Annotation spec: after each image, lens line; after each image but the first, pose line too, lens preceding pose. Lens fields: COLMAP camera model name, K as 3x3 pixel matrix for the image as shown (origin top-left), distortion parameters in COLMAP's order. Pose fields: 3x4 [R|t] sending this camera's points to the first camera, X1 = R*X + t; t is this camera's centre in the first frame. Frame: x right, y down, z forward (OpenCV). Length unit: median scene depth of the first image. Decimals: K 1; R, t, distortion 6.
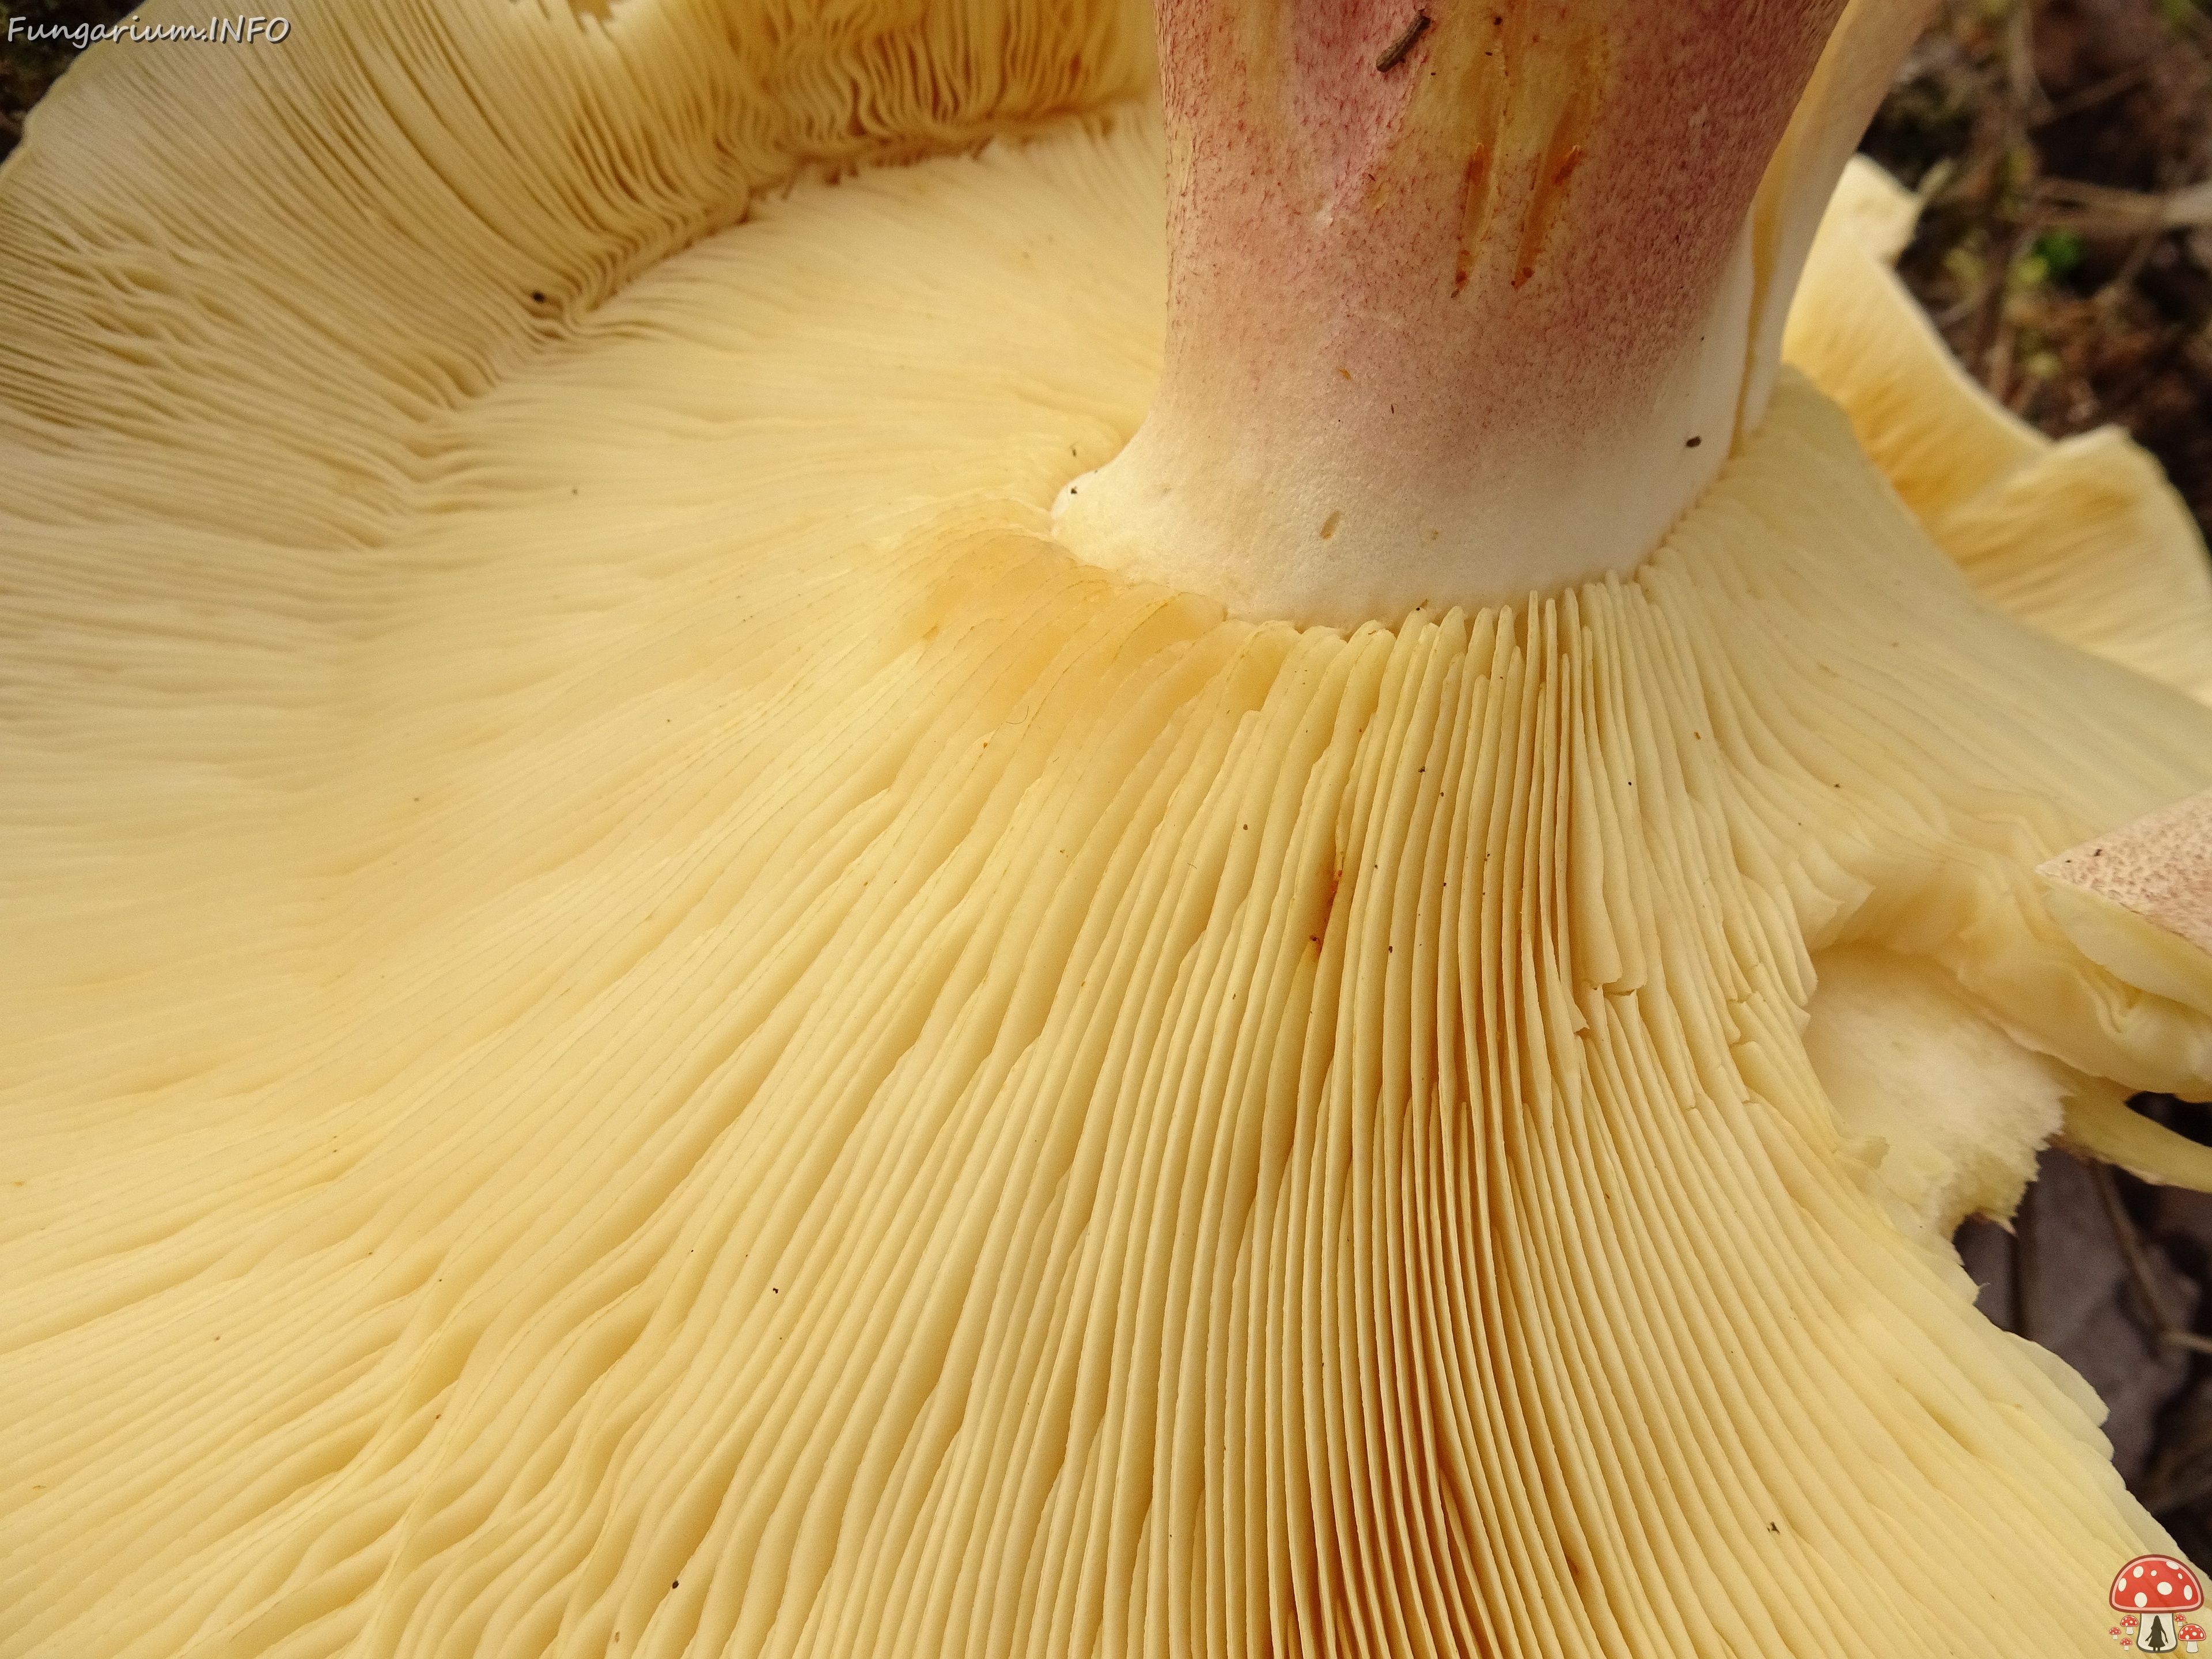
lens RADIAL K [[1557.6, 0, 1100.1], [0, 1557.6, 829.1], [0, 0, 1]] dist [0.016606, -0.016804]
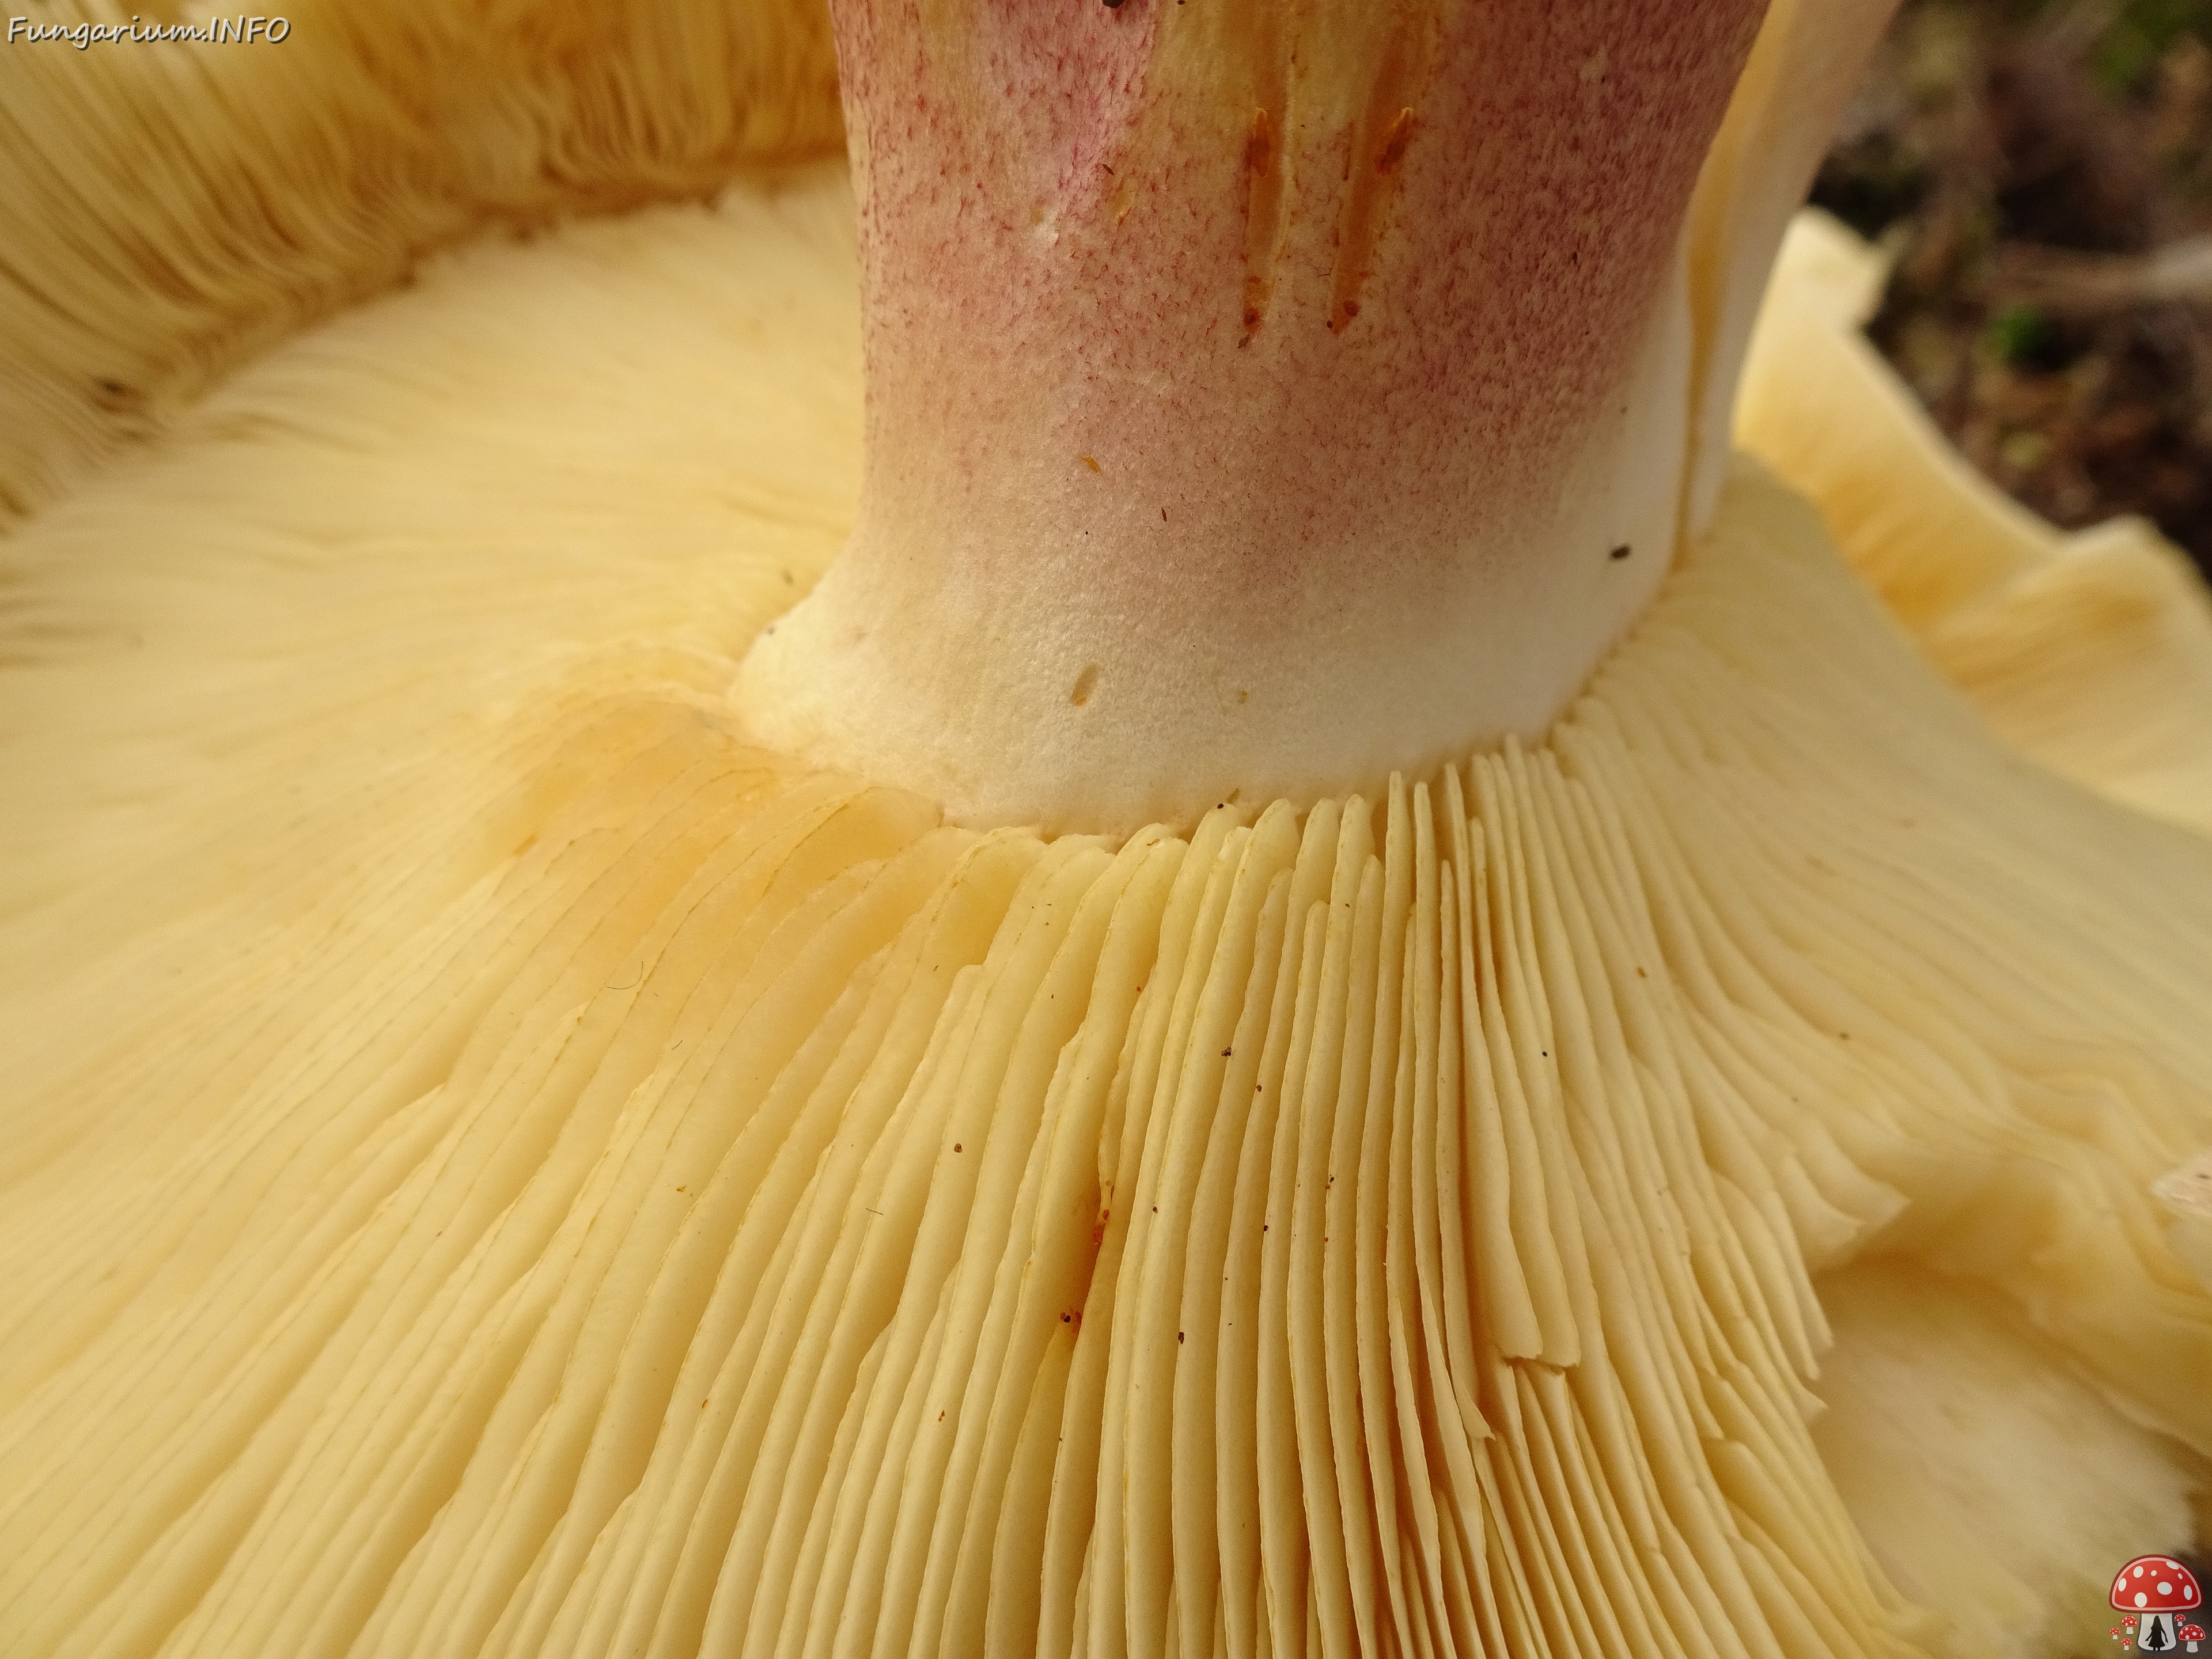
lens RADIAL K [[1557.6, 0, 1099.5], [0, 1557.6, 833.2], [0, 0, 1]] dist [0.016606, -0.016804]
pose [[0.999623, -0.020177, 0.018632, 0.138963], [0.021305, 0.997818, -0.062495, -0.088186], [-0.017330, 0.062868, 0.997871, 0.328384]]
